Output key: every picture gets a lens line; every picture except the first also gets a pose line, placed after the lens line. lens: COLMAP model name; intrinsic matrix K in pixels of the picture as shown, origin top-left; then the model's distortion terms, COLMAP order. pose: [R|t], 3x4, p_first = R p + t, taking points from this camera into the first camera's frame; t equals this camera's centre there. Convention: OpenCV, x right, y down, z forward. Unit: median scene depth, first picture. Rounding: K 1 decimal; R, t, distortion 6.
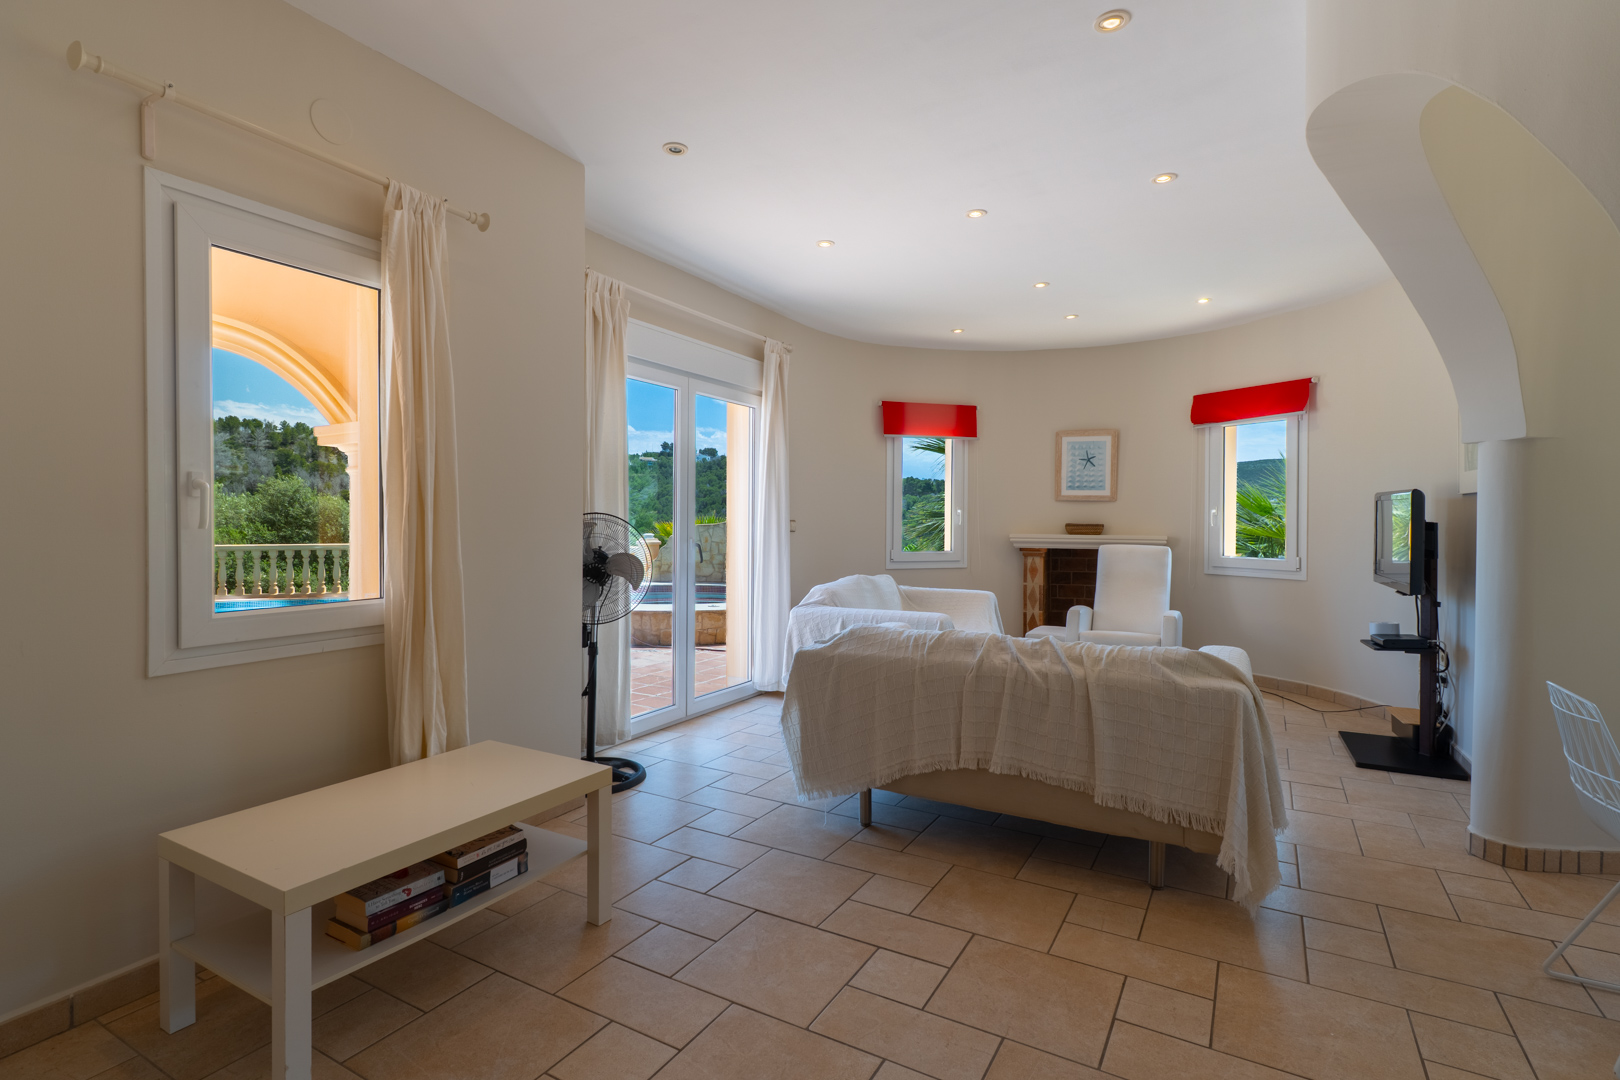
lens RADIAL K [[772.5, 0, 787.2], [0, 772.5, 525.2], [0, 0, 1]] dist [0.001695, 0.000359]
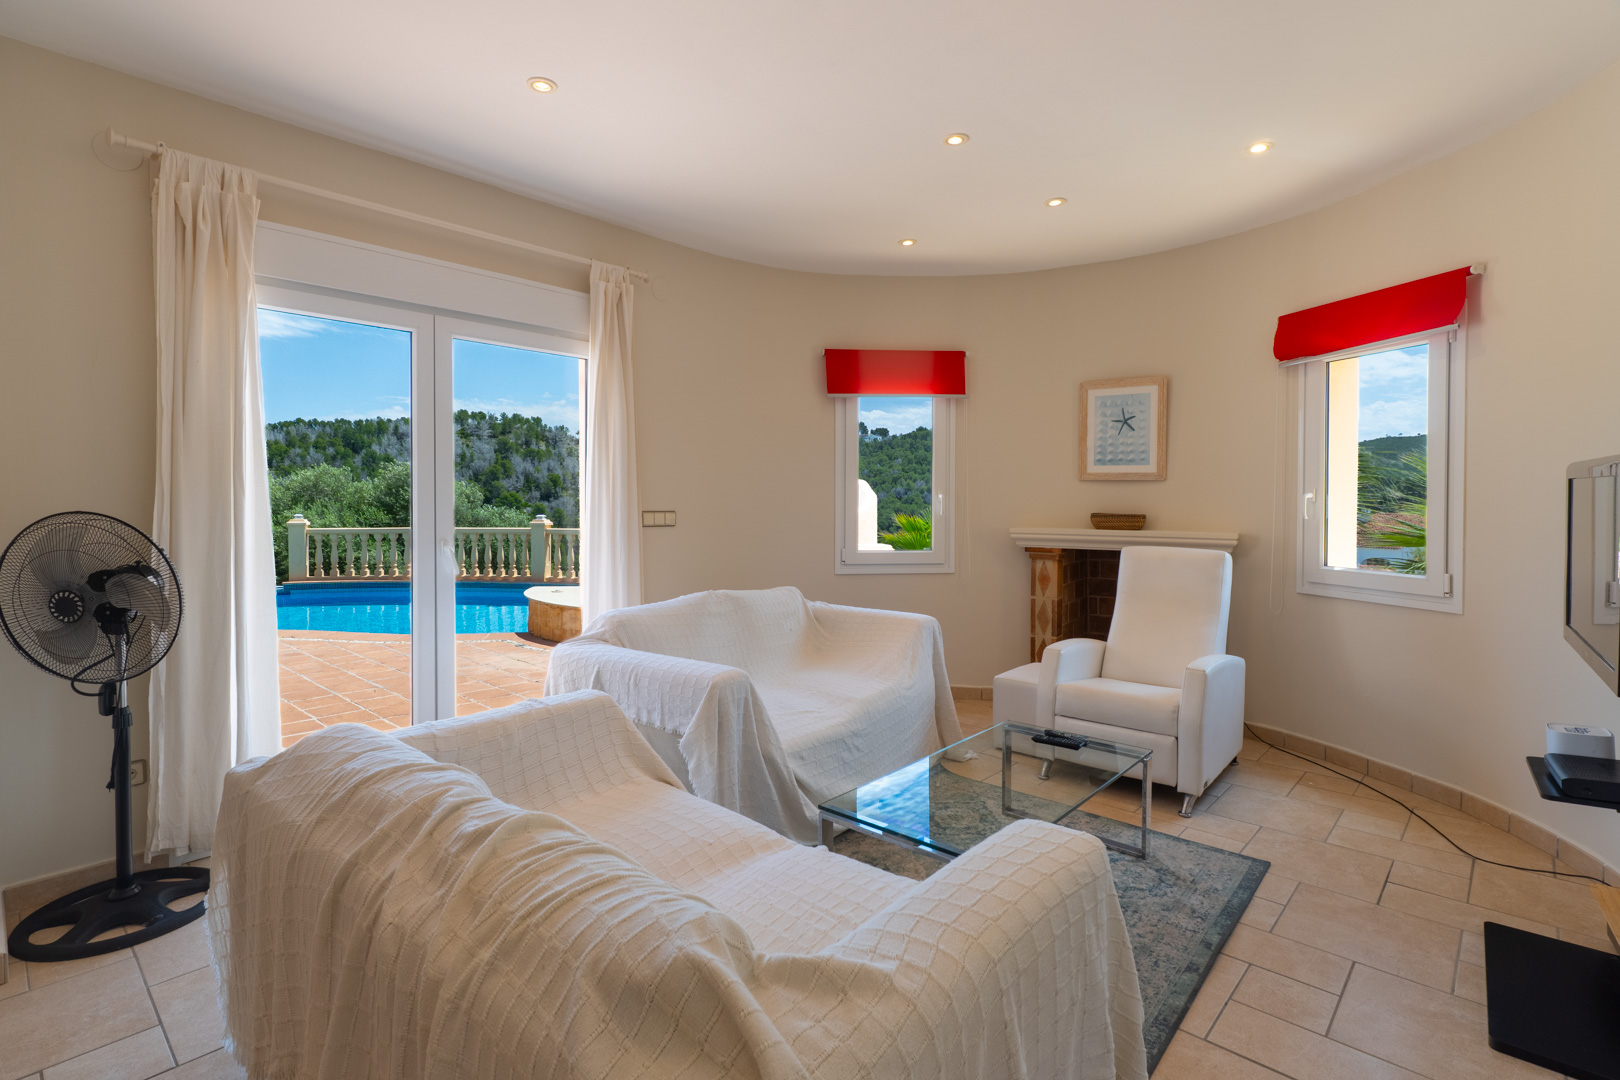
lens RADIAL K [[772.0, 0, 778.6], [0, 772.0, 511.0], [0, 0, 1]] dist [-0.001891, -0.001912]
pose [[0.976733, -0.000412, -0.214460, 0.238674], [0.001928, 0.999975, 0.006861, -0.009712], [0.214451, -0.007115, 0.976709, 0.262113]]
